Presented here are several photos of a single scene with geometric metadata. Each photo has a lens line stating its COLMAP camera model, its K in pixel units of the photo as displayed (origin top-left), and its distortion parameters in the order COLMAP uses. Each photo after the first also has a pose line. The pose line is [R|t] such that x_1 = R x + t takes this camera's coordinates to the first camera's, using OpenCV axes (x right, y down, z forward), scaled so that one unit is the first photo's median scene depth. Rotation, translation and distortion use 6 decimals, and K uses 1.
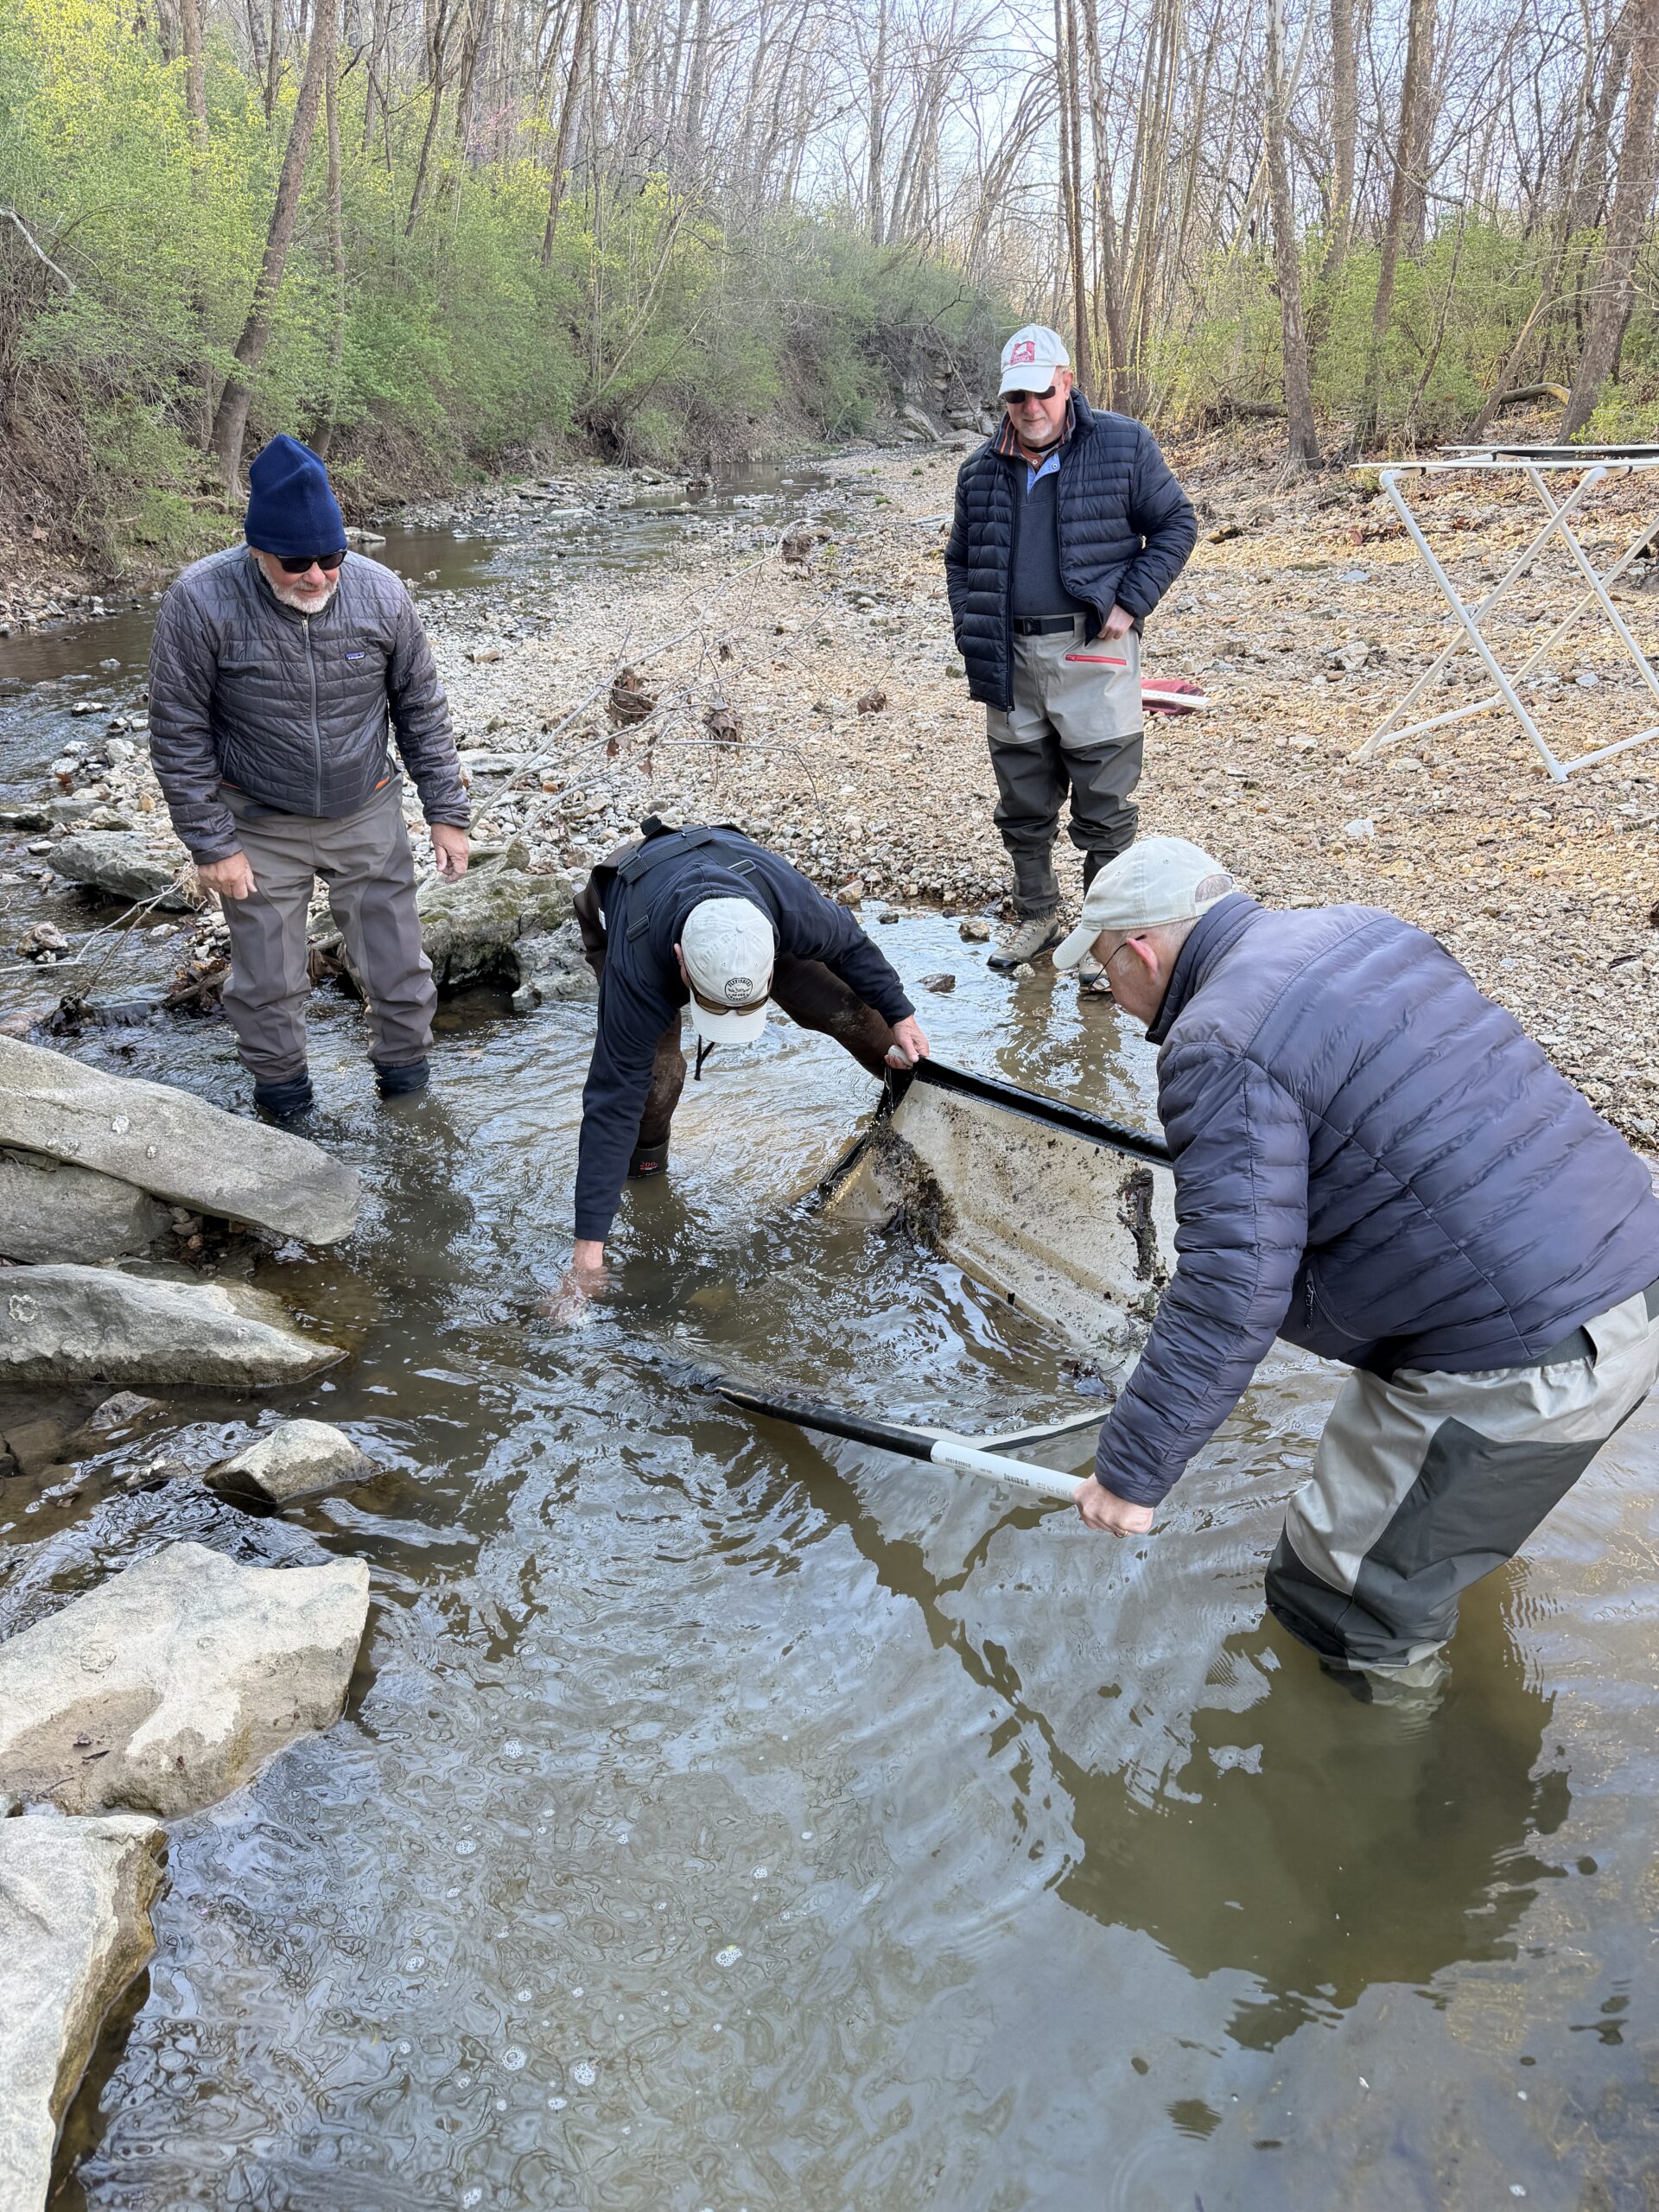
lens RADIAL K [[1576.7, 0, 829.5], [0, 1576.7, 1106.0], [0, 0, 1]] dist [-0.022395, 0.000494]
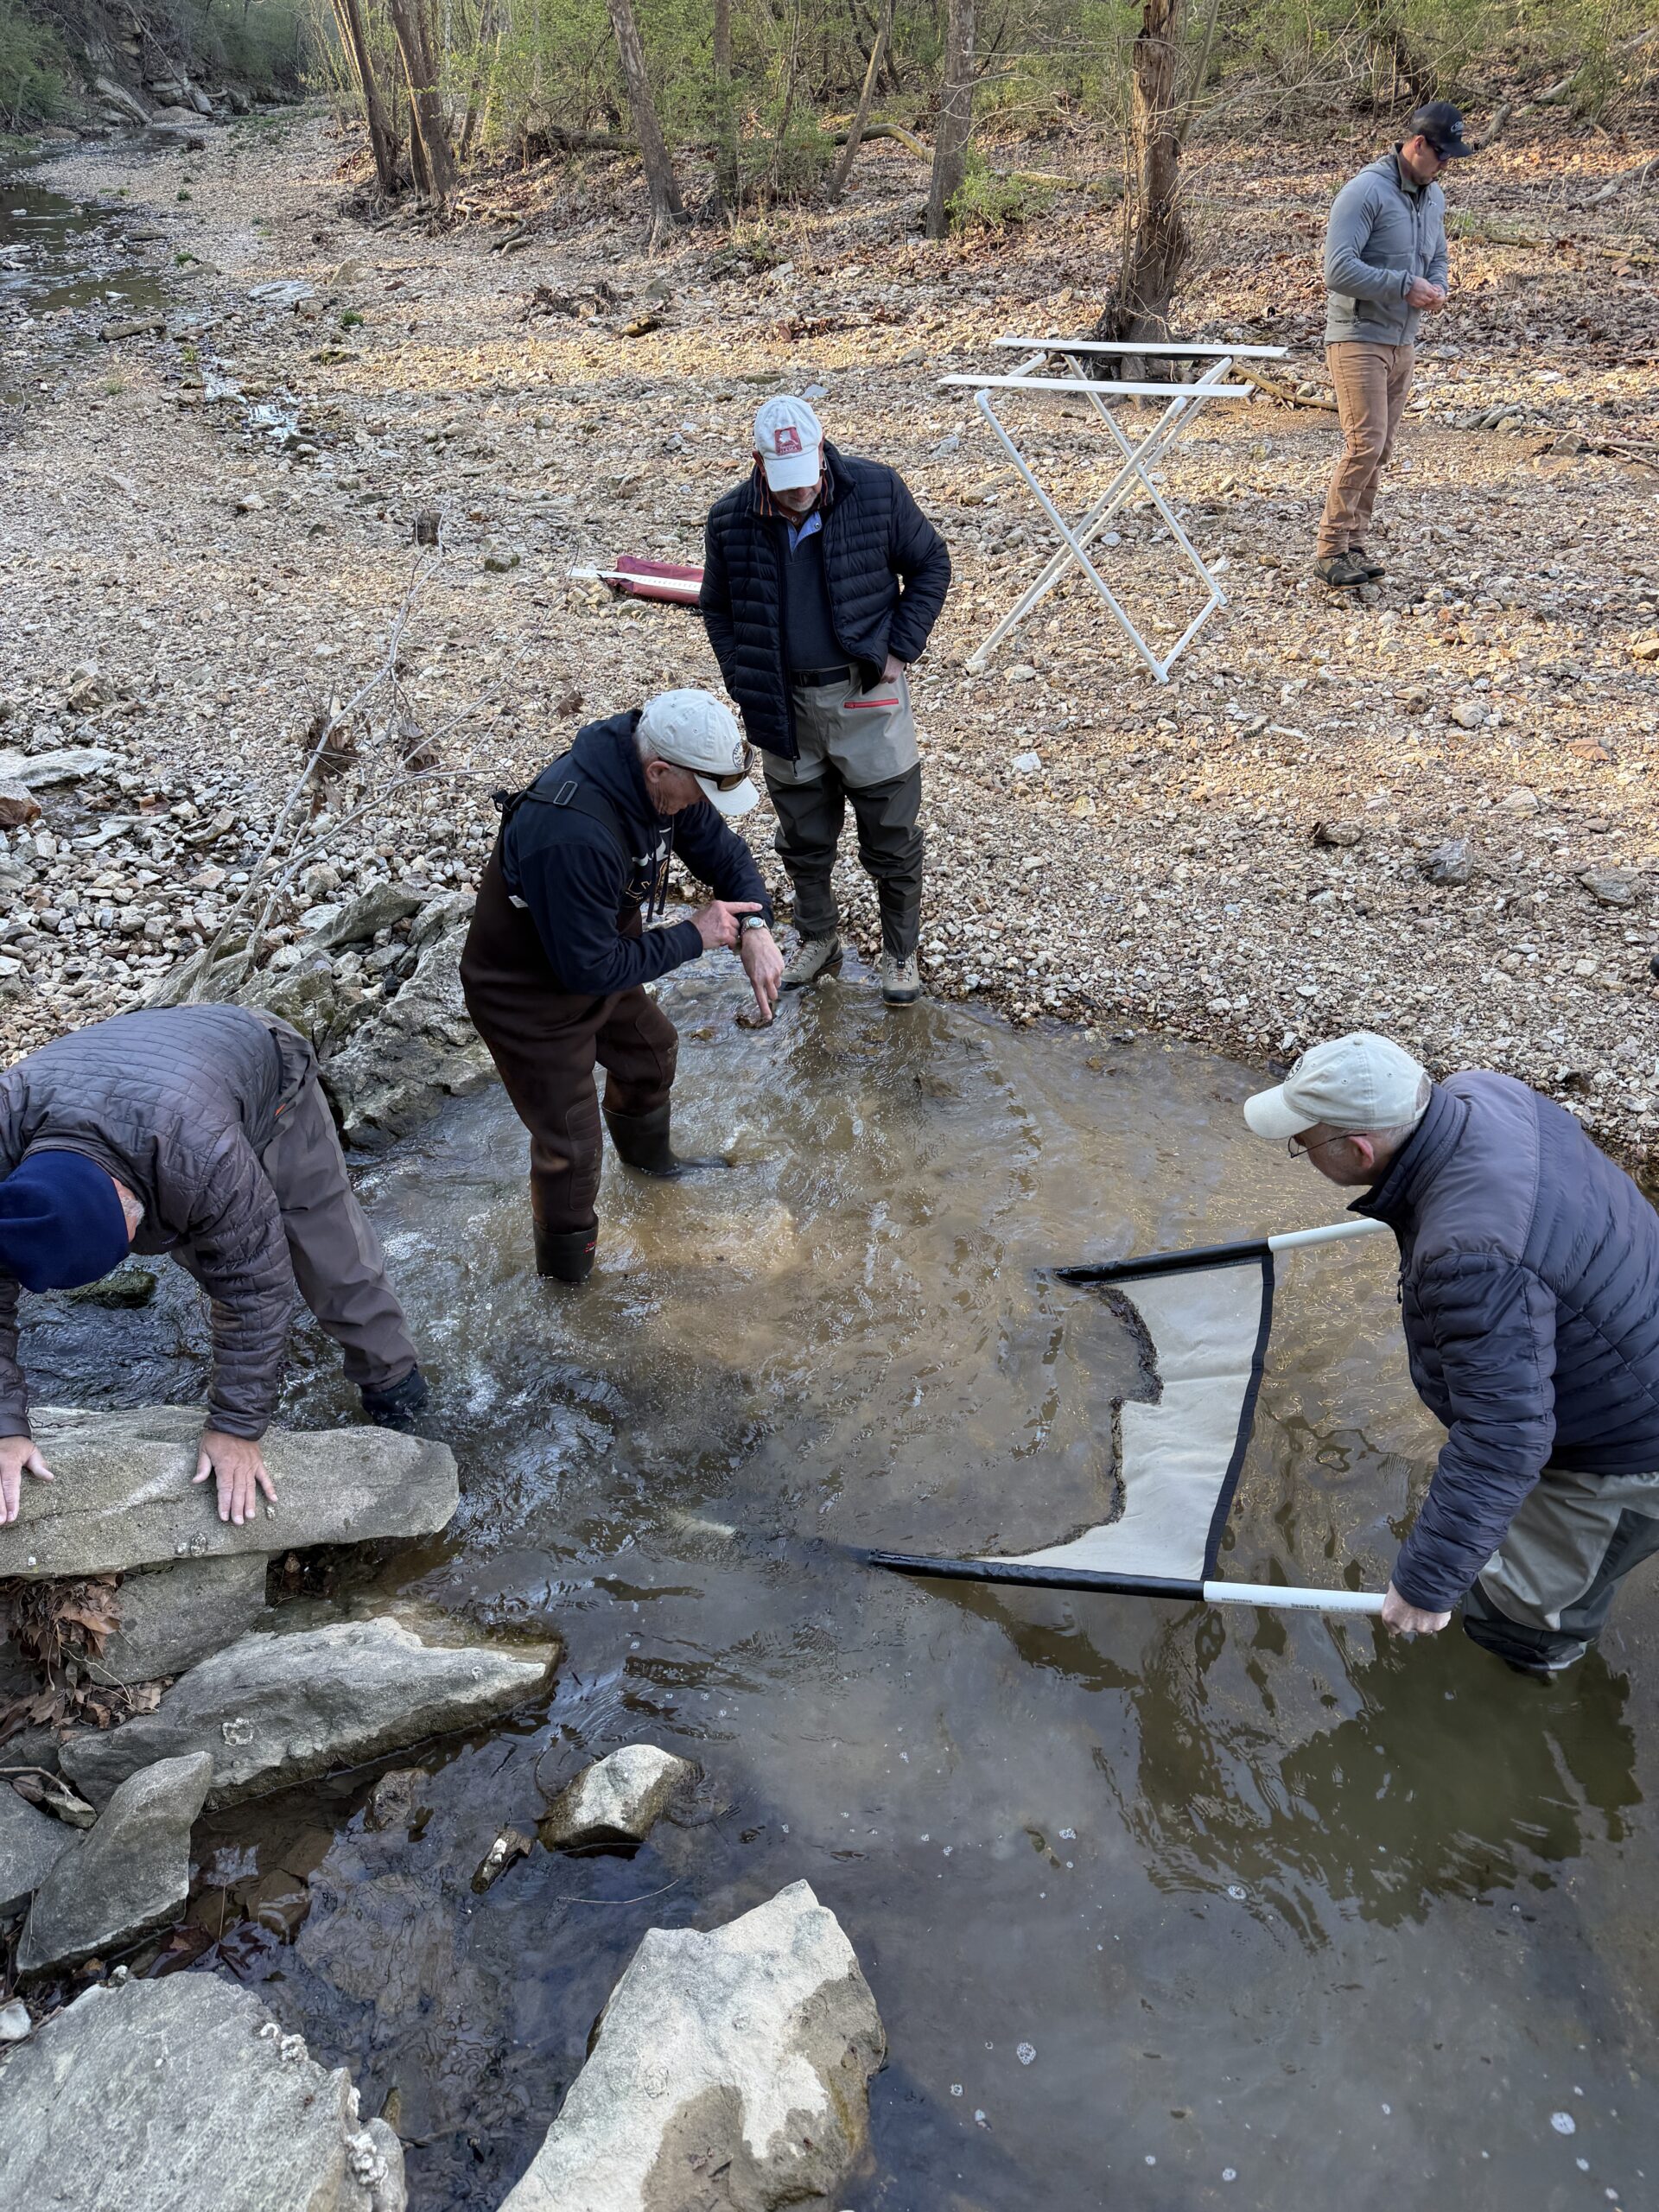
lens RADIAL K [[1555.5, 0, 857.8], [0, 1555.5, 1114.1], [0, 0, 1]] dist [-0.003630, -0.005720]
pose [[0.907403, -0.241569, 0.343895, -0.255577], [0.178518, 0.962352, 0.204964, -0.228674], [-0.380461, -0.124594, 0.916365, 0.019057]]
